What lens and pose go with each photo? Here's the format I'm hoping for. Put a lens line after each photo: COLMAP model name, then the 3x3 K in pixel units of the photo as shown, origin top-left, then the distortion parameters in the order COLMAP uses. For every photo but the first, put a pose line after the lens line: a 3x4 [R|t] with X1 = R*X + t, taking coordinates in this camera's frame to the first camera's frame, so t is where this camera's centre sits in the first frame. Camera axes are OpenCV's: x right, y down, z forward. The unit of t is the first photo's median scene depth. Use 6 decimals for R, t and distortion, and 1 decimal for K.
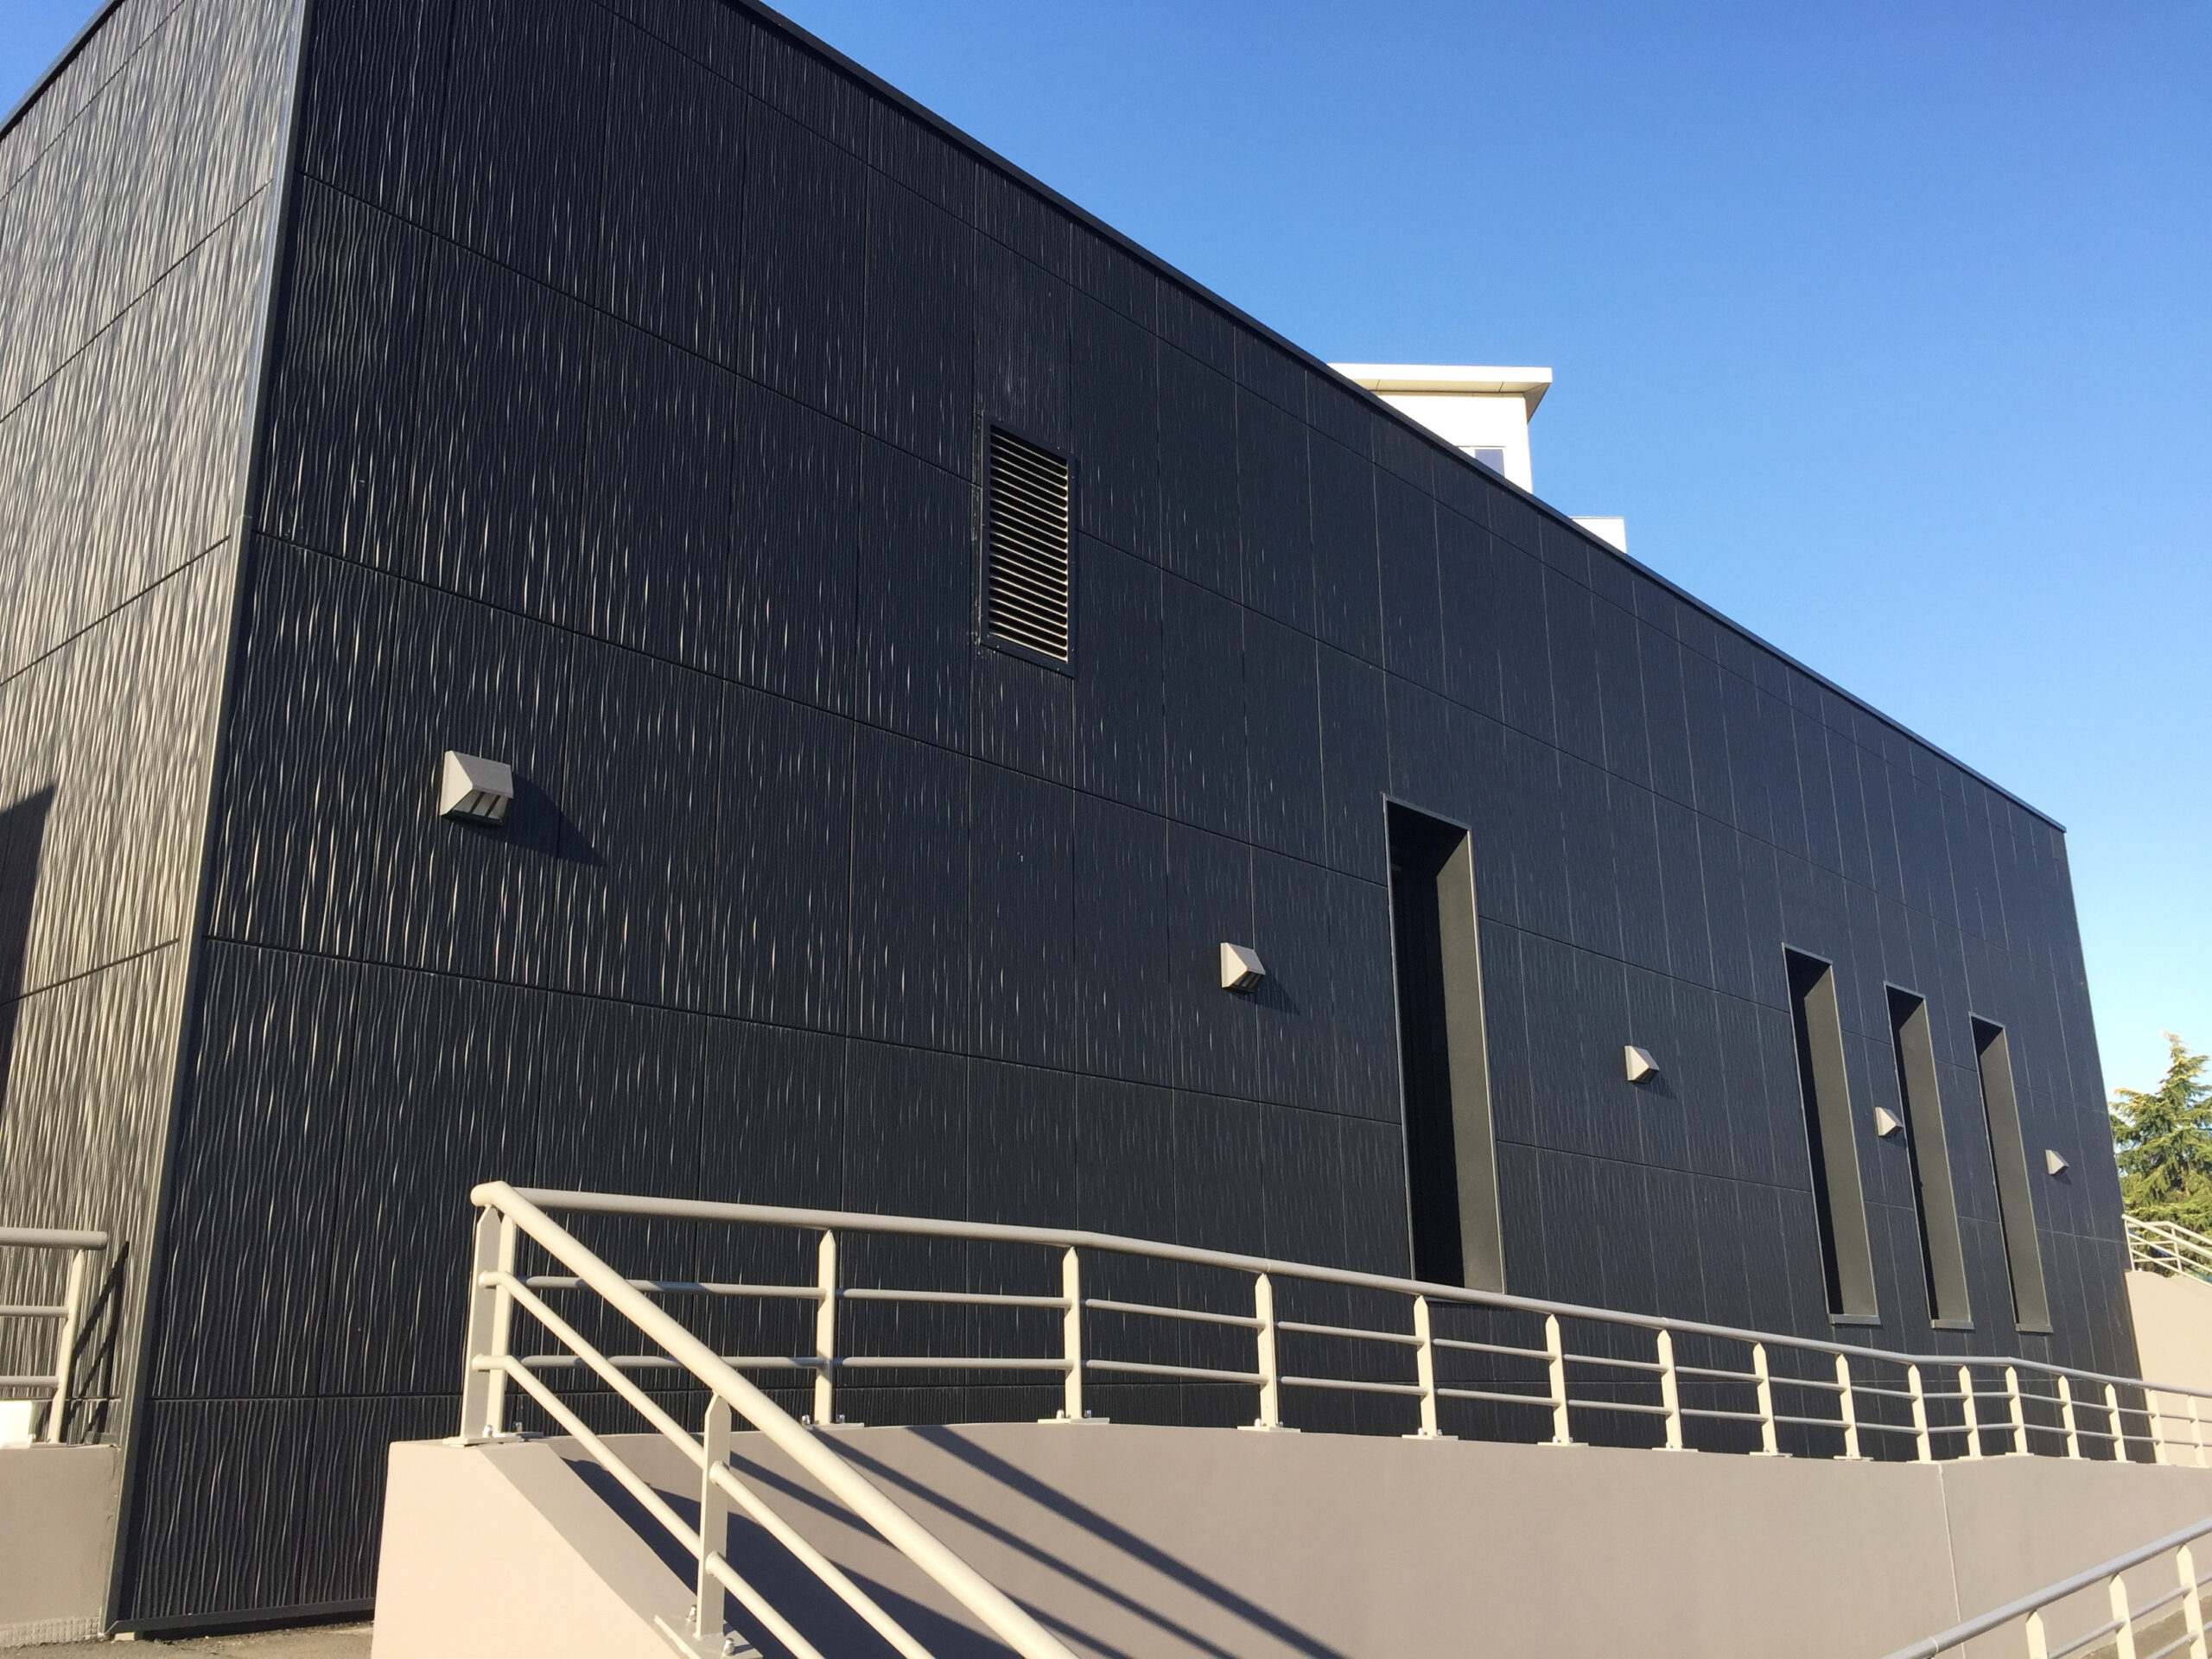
lens RADIAL K [[1888.8, 0, 1128.6], [0, 1888.8, 831.8], [0, 0, 1]] dist [0.075043, -0.103952]
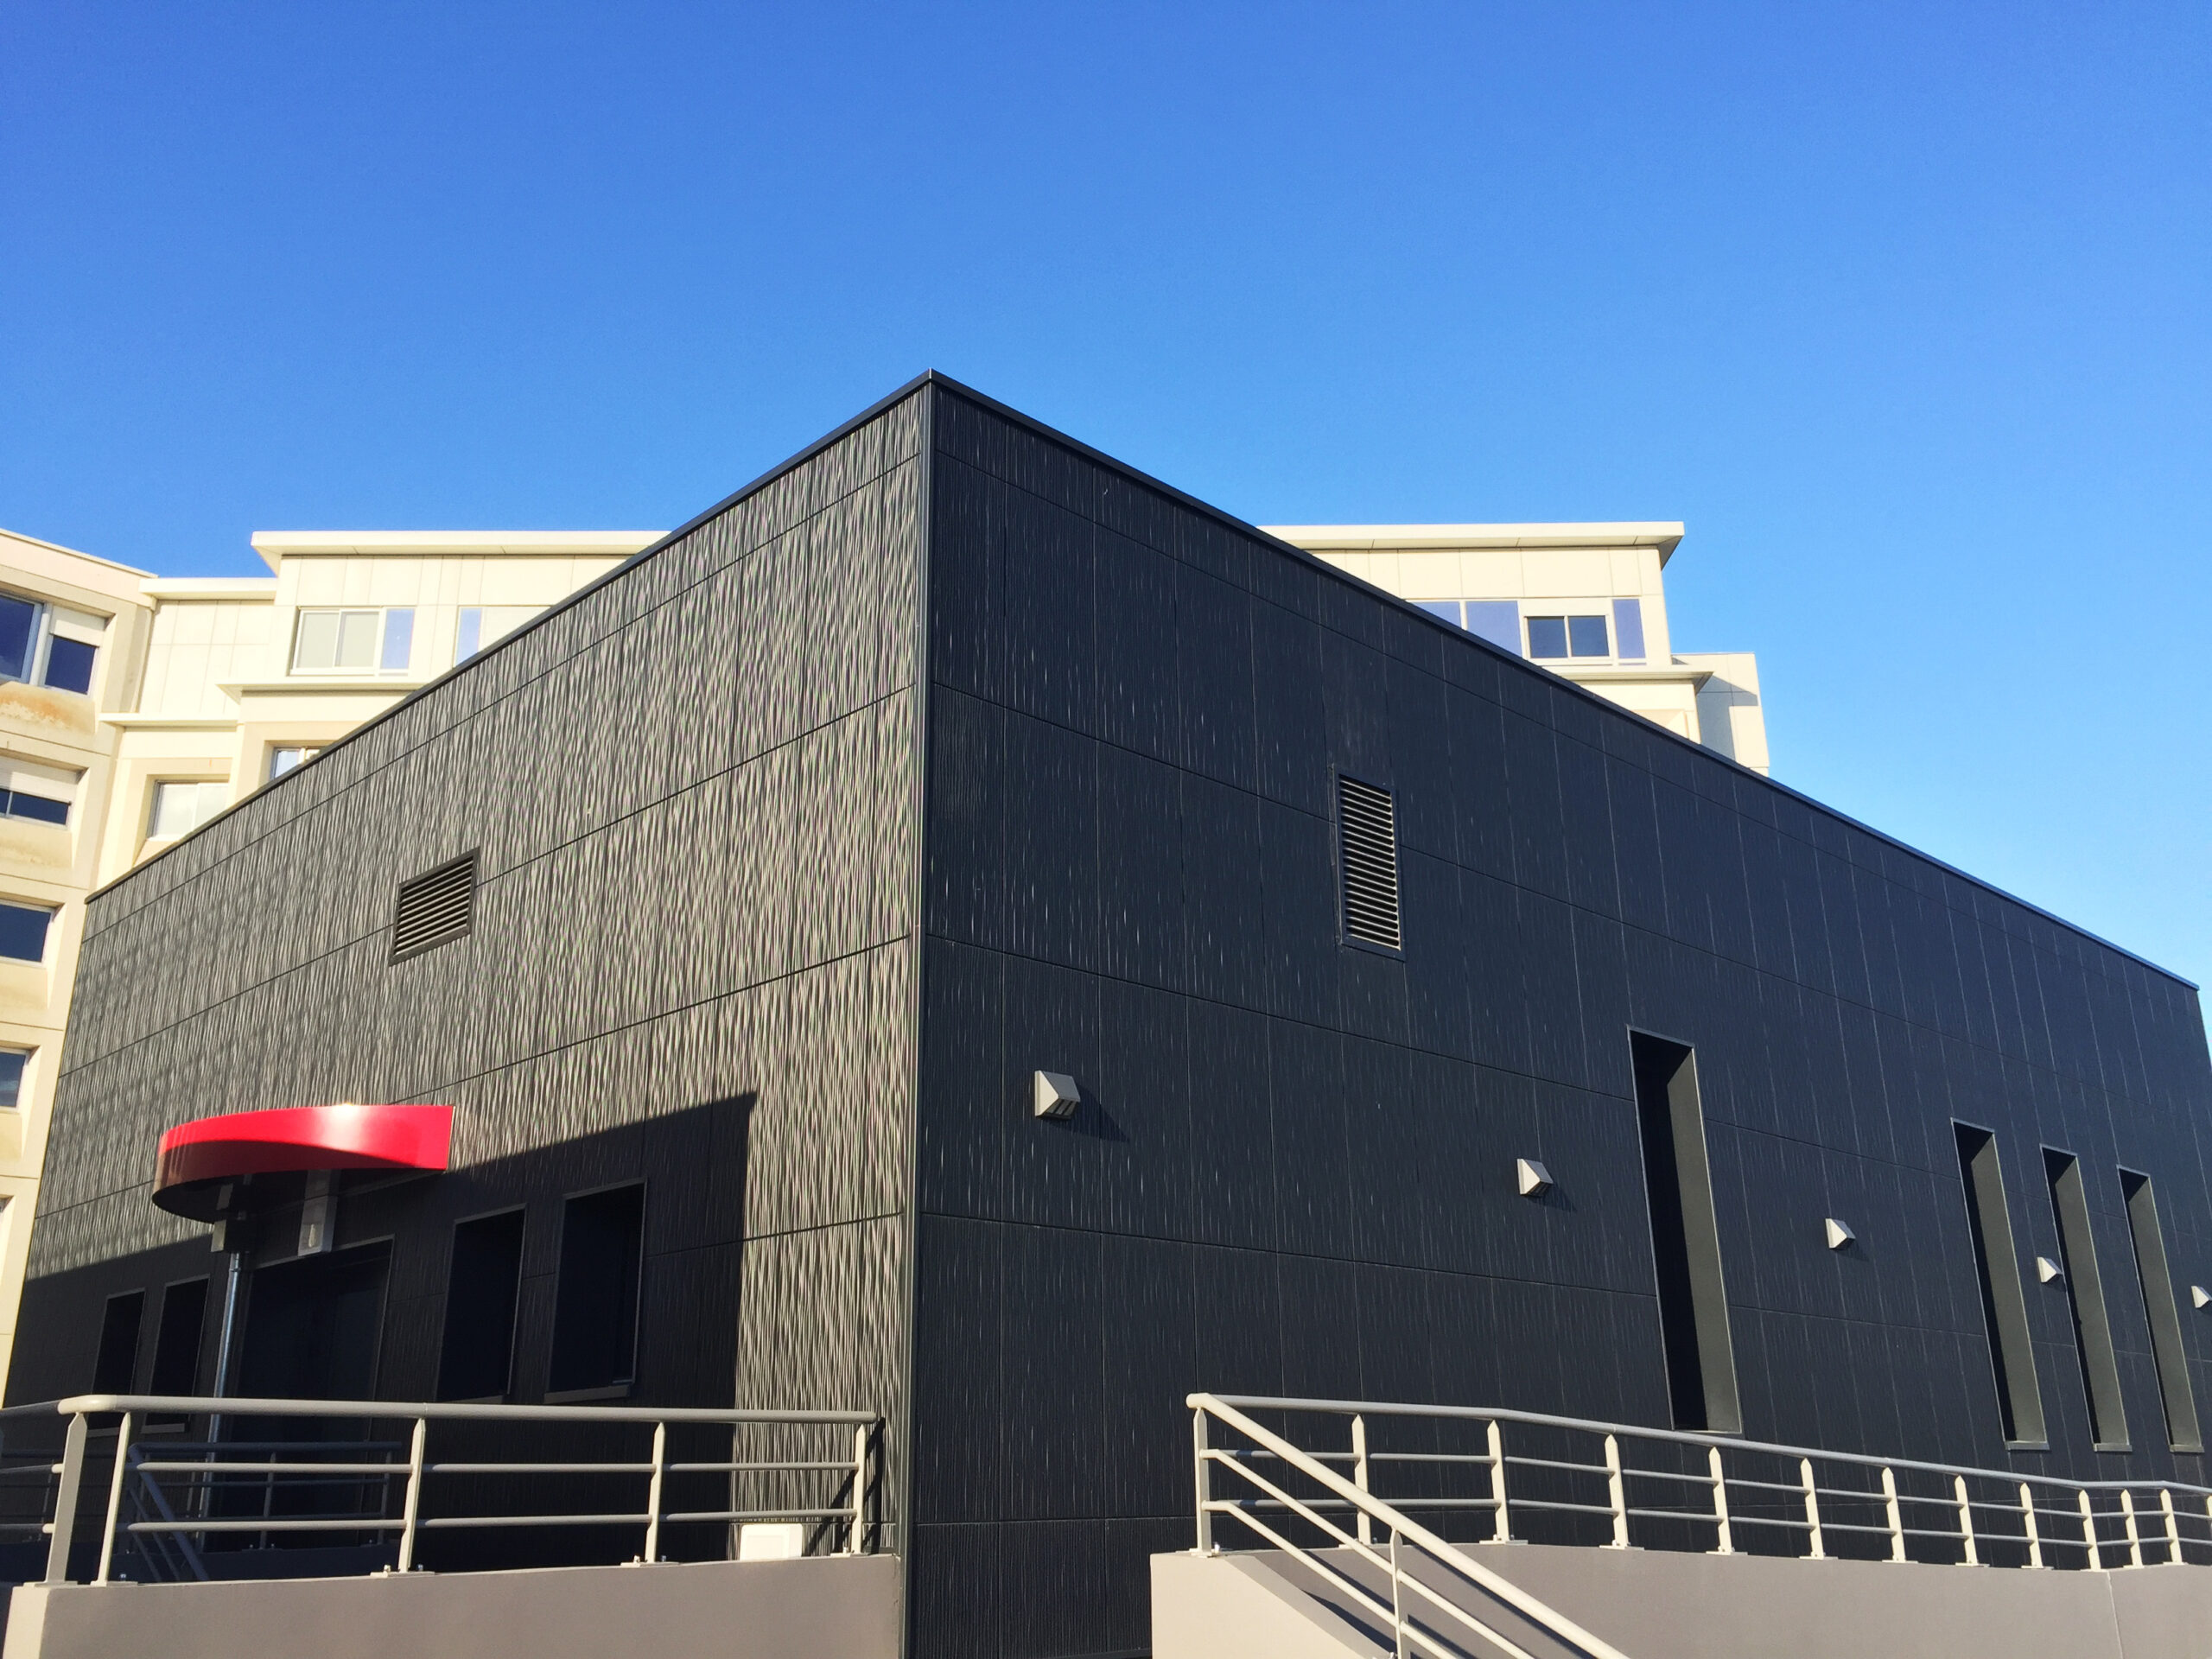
lens RADIAL K [[1888.8, 0, 1128.6], [0, 1888.8, 831.8], [0, 0, 1]] dist [0.075043, -0.103952]
pose [[0.998192, -0.020717, -0.056426, -0.121183], [0.017900, 0.998590, -0.049977, -0.091286], [0.057382, 0.048876, 0.997155, -0.276595]]
